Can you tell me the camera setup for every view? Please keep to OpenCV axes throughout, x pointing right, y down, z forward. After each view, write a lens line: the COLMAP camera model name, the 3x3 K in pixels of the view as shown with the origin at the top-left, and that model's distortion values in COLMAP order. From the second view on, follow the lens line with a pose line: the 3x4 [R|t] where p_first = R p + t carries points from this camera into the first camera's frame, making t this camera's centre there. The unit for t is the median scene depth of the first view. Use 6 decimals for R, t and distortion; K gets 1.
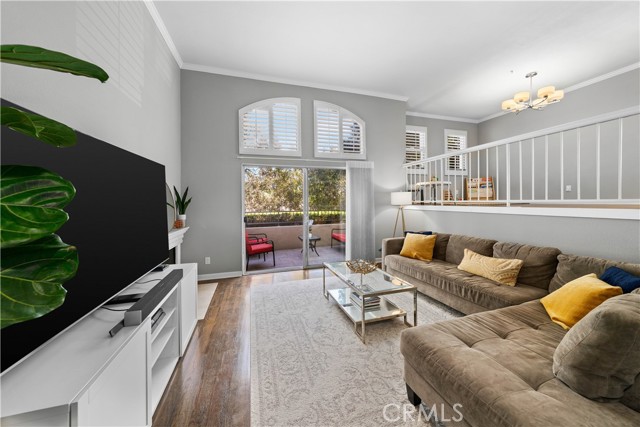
lens RADIAL K [[223.2, 0, 325.5], [0, 223.2, 202.9], [0, 0, 1]] dist [-0.002353, -0.000006]
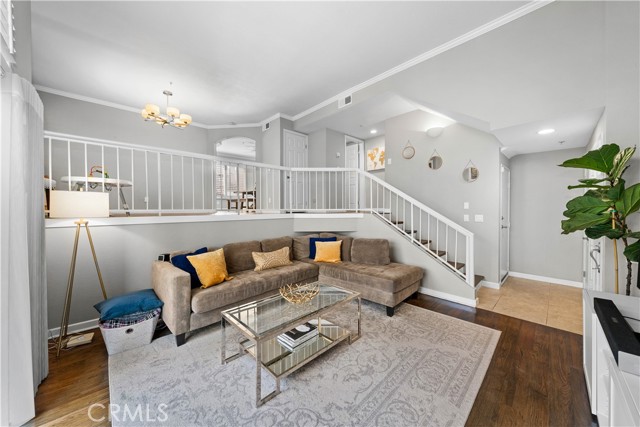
lens RADIAL K [[223.2, 0, 318.7], [0, 223.2, 211.8], [0, 0, 1]] dist [-0.002353, -0.000006]
pose [[-0.424944, -0.001957, 0.905218, -0.433346], [0.009834, 0.999929, 0.006778, -0.003565], [-0.905166, 0.011782, -0.424894, 0.962509]]
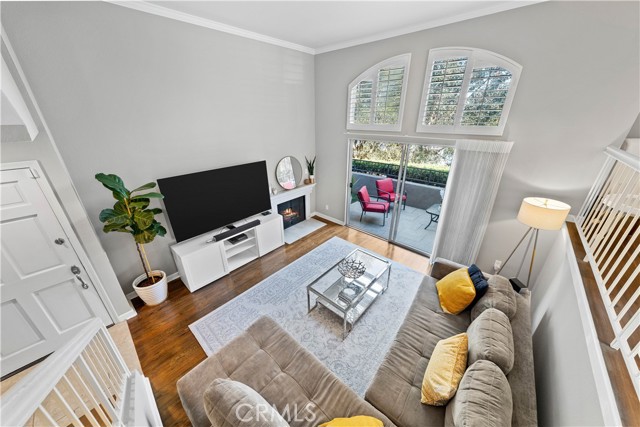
lens RADIAL K [[223.2, 0, 318.2], [0, 223.2, 210.6], [0, 0, 1]] dist [-0.002353, -0.000006]
pose [[0.491531, 0.350696, -0.797126, 0.661708], [-0.004614, 0.916367, 0.400312, -0.329330], [0.870848, -0.193087, 0.452041, 0.308712]]
